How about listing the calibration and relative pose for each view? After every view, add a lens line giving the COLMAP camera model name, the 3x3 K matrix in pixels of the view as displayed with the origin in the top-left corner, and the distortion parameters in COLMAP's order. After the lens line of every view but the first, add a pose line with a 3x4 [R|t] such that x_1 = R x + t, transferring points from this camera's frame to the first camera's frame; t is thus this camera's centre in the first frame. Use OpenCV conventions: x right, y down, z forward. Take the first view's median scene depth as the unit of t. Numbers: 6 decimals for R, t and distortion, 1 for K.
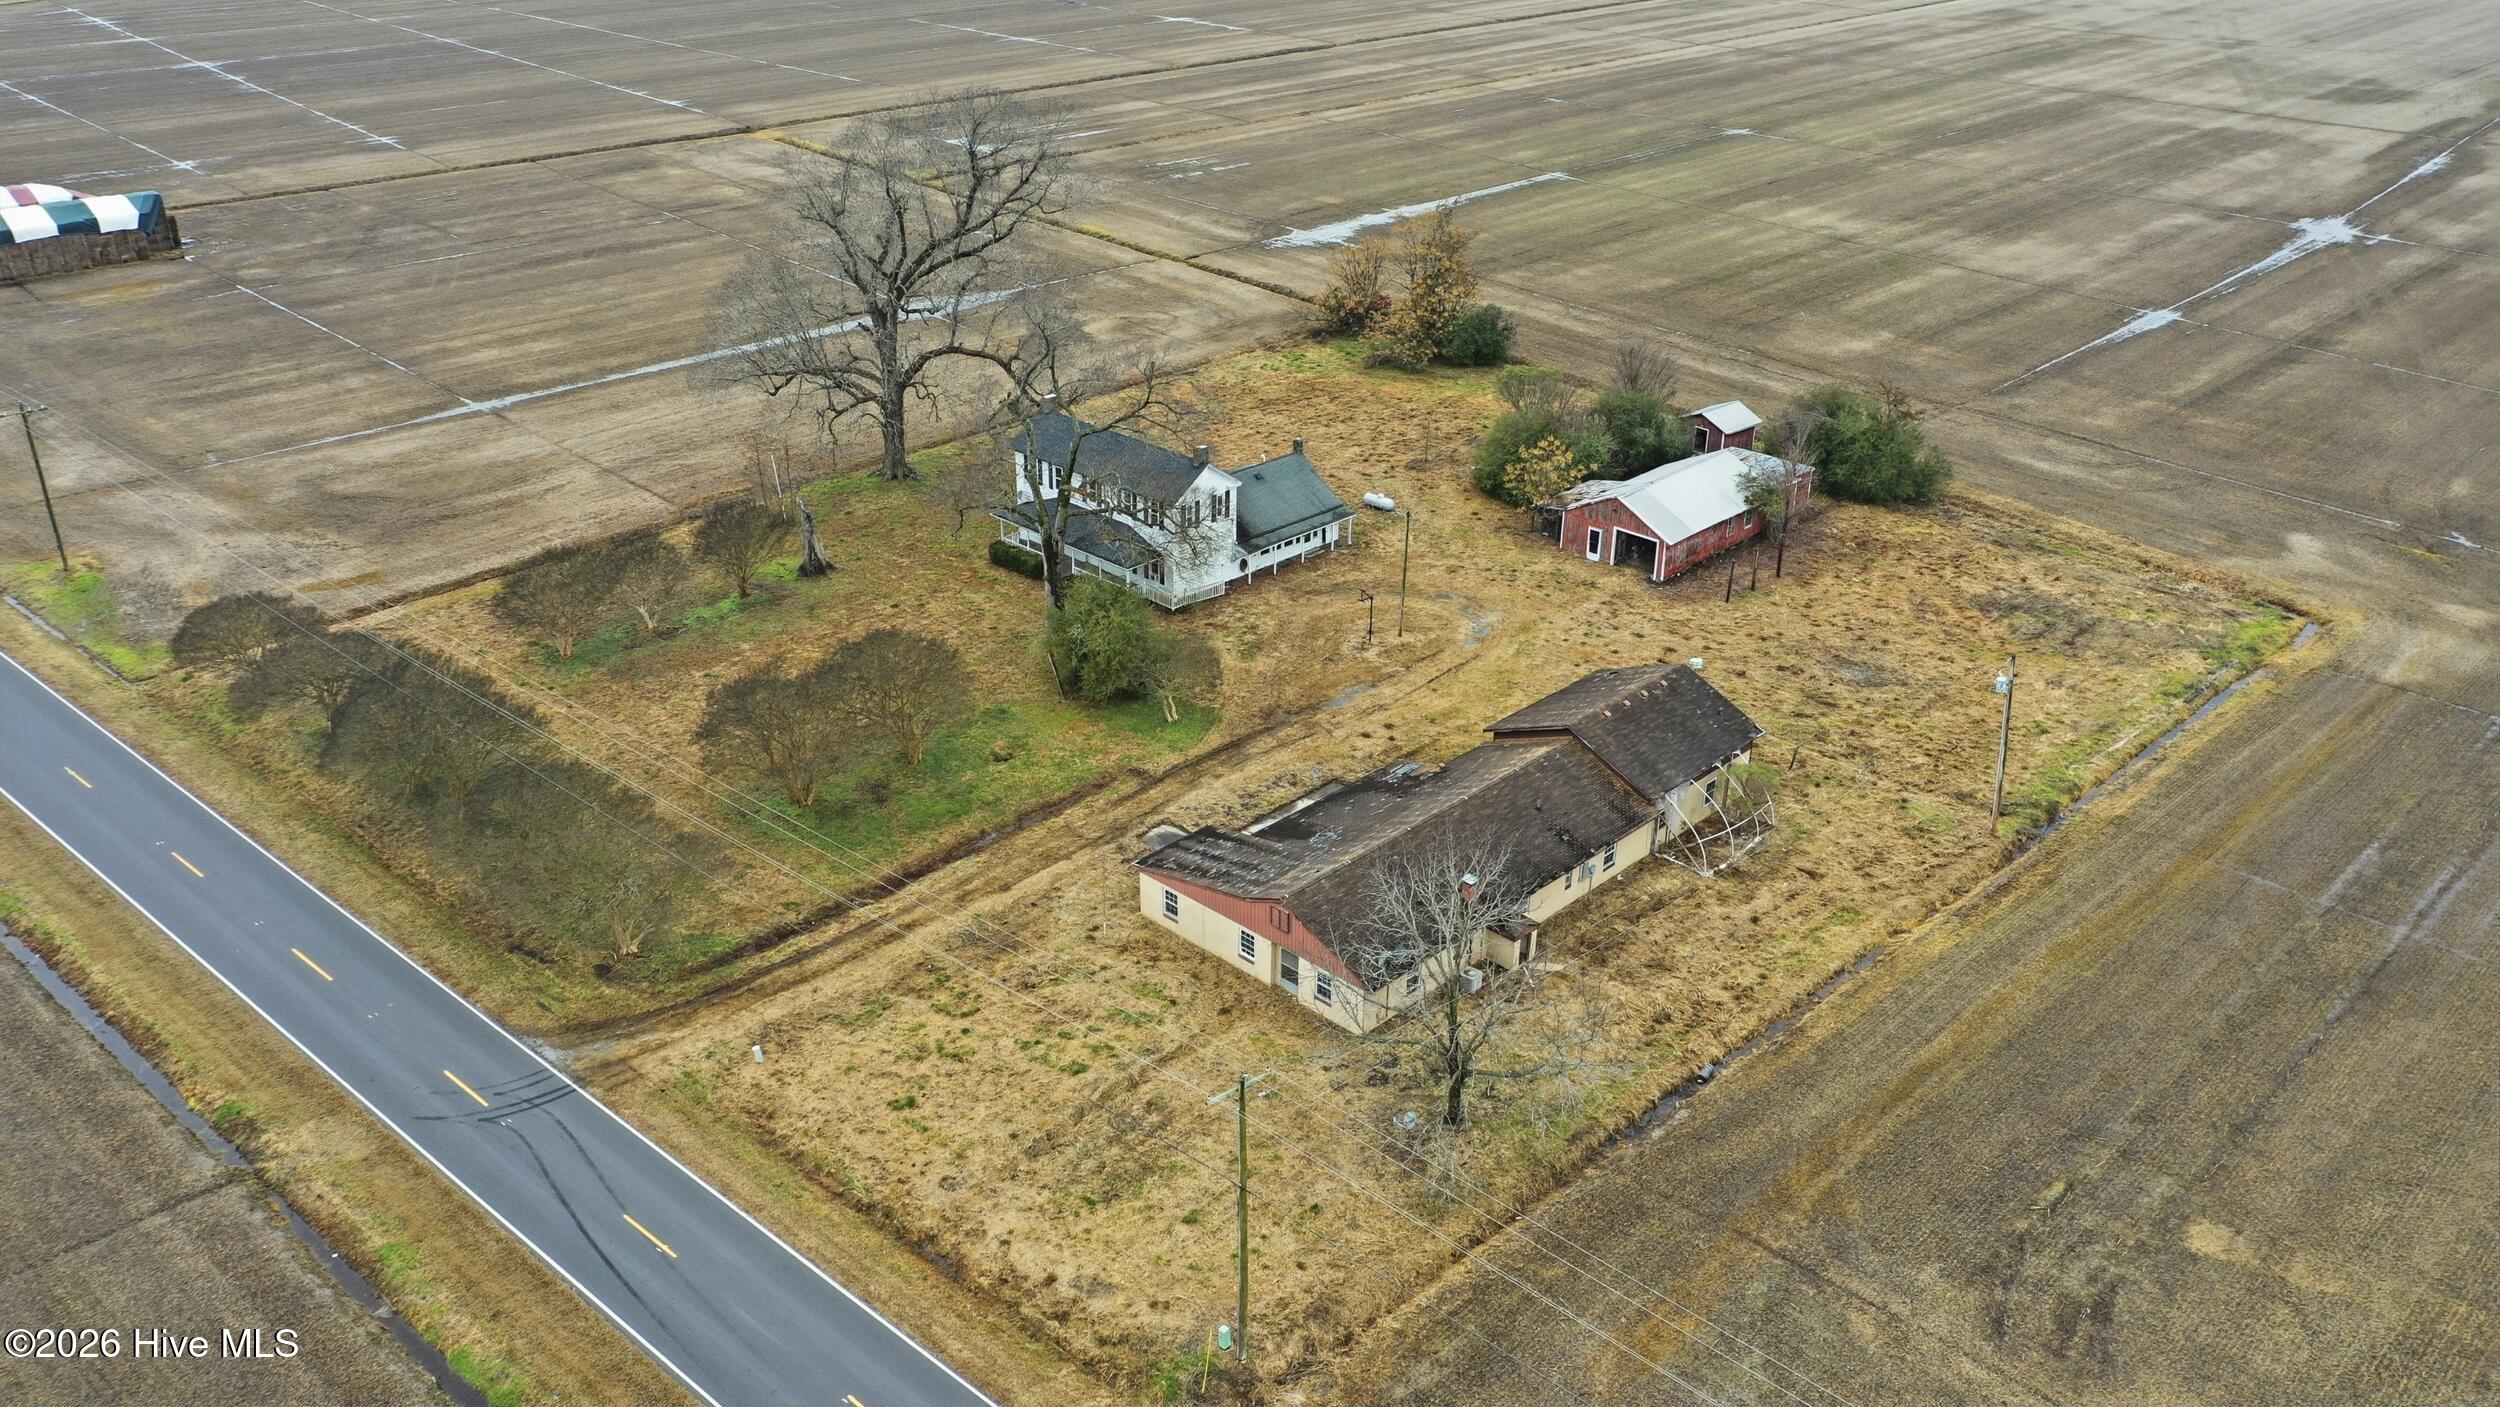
lens RADIAL K [[1985.9, 0, 1248.5], [0, 1985.9, 706.3], [0, 0, 1]] dist [0.015233, 0.000949]
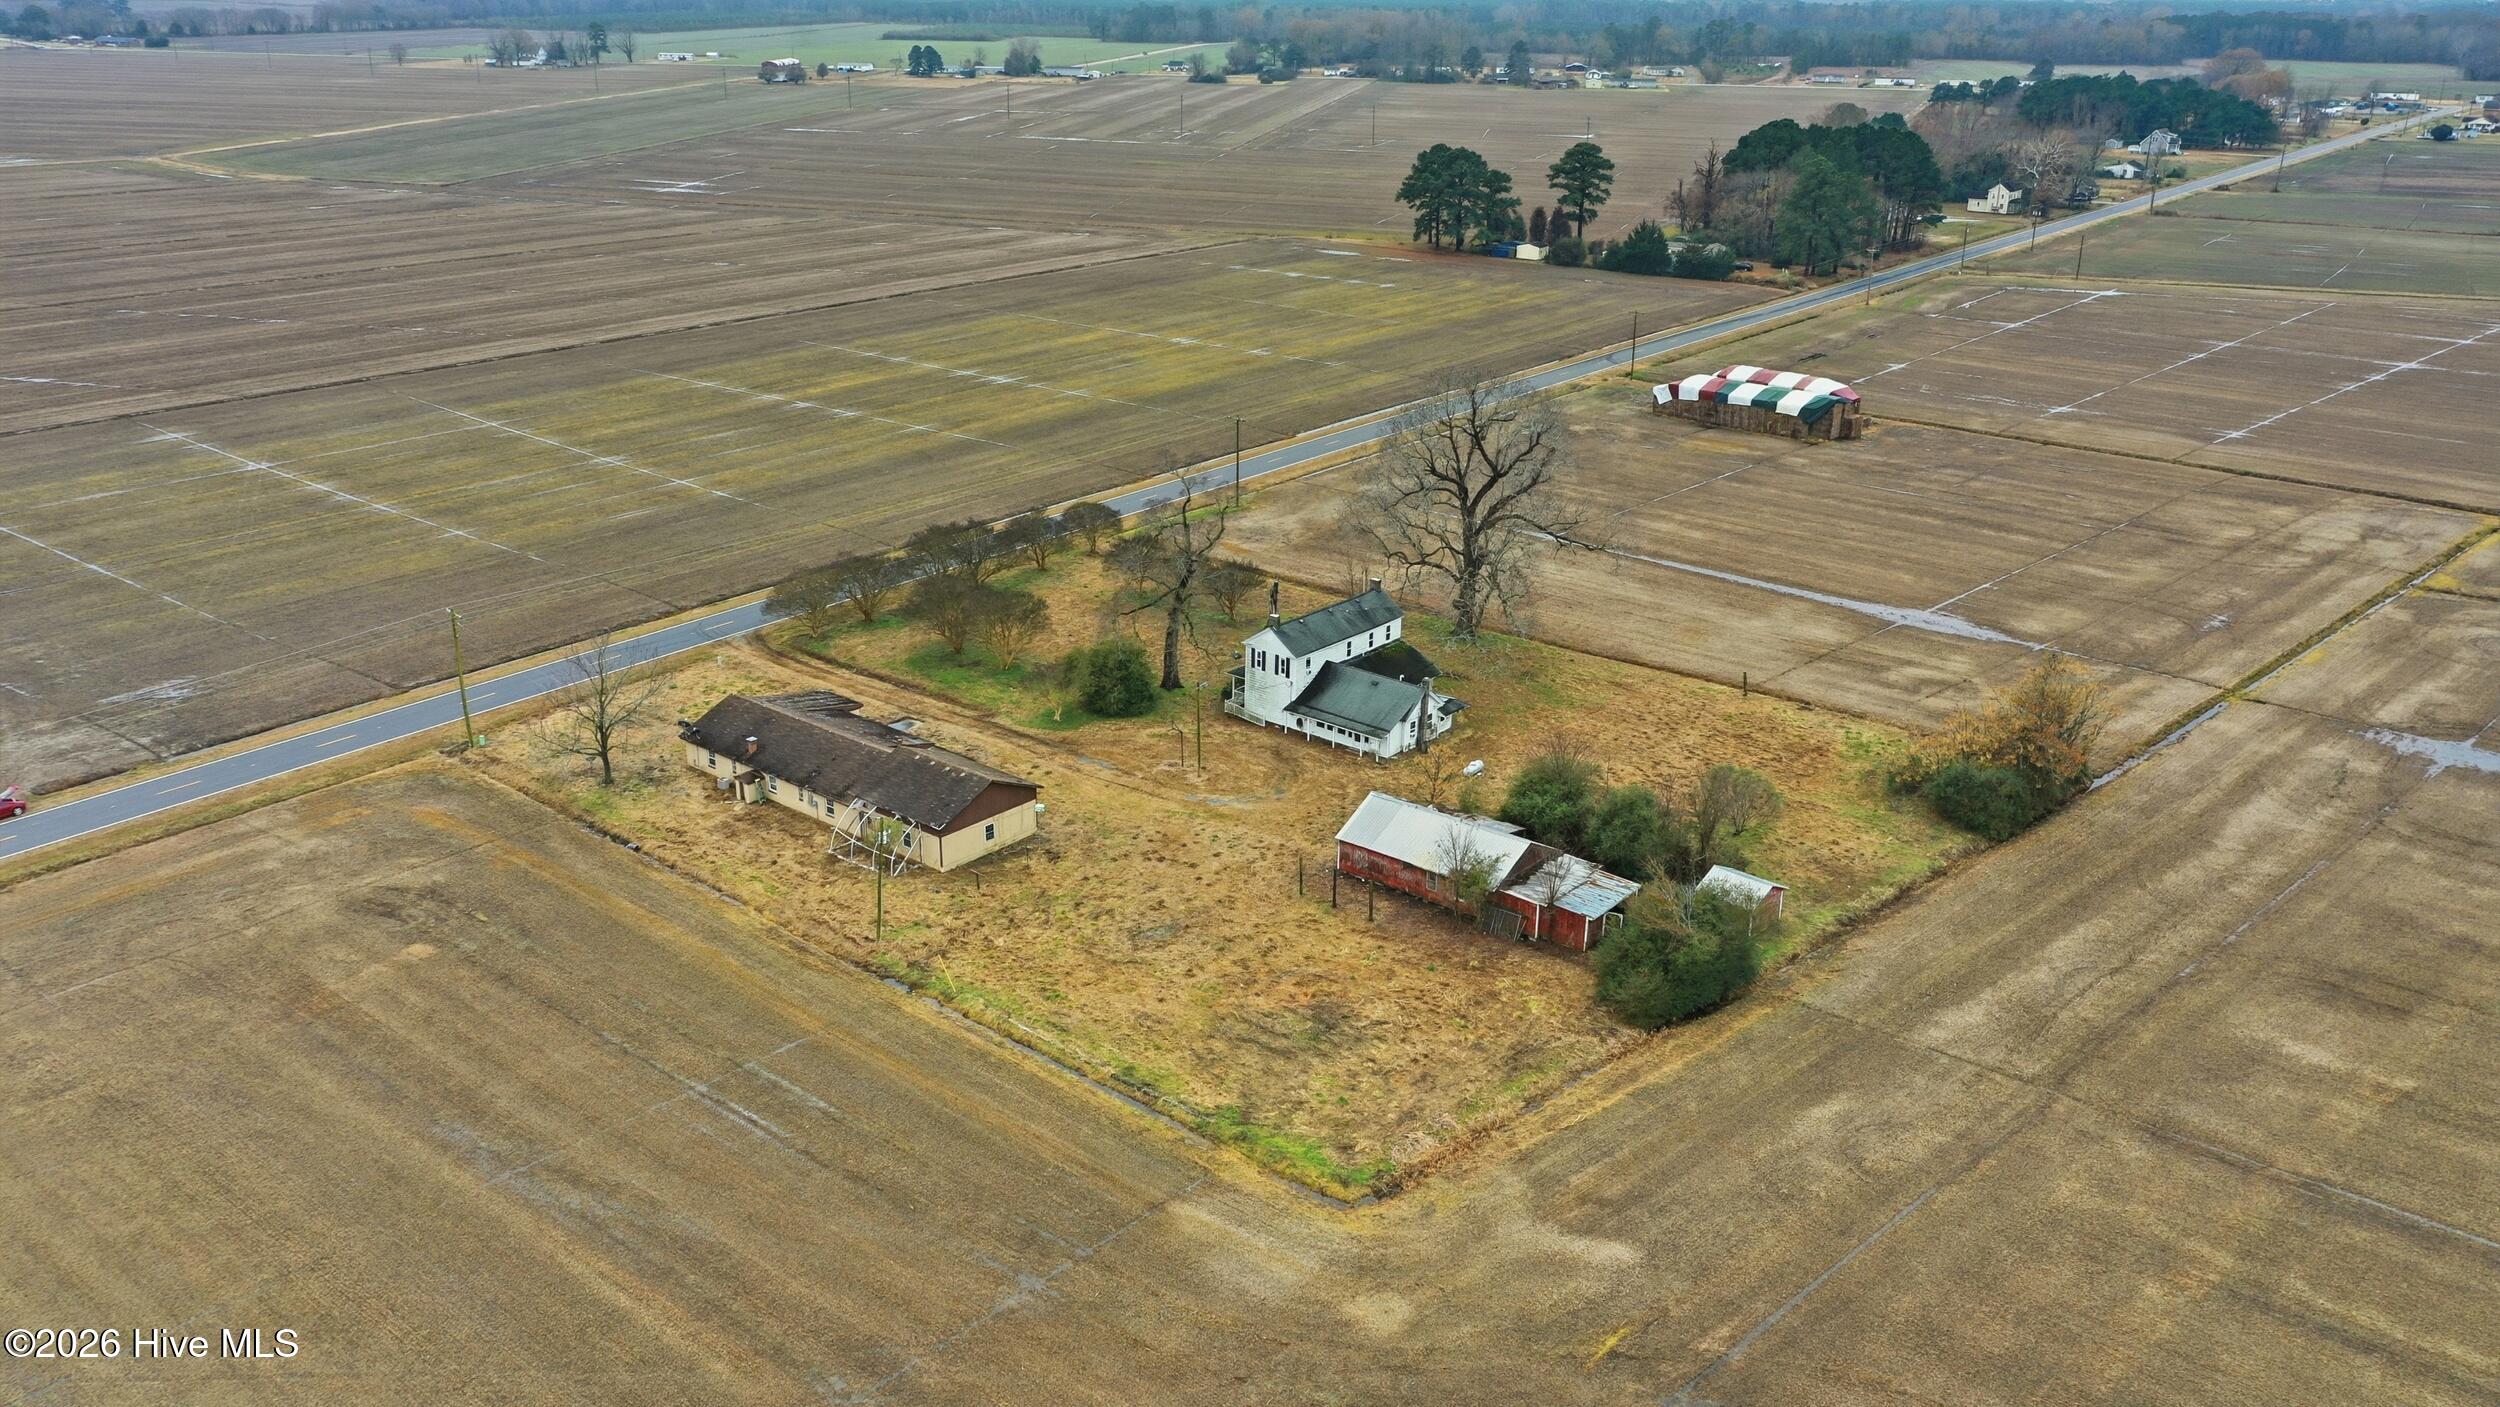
lens RADIAL K [[1985.9, 0, 1241.4], [0, 1985.9, 707.9], [0, 0, 1]] dist [0.015233, 0.000949]
pose [[0.074723, 0.343553, -0.936156, 1.199888], [-0.454096, 0.847521, 0.274781, -0.415679], [0.887814, 0.404573, 0.219336, 0.663019]]
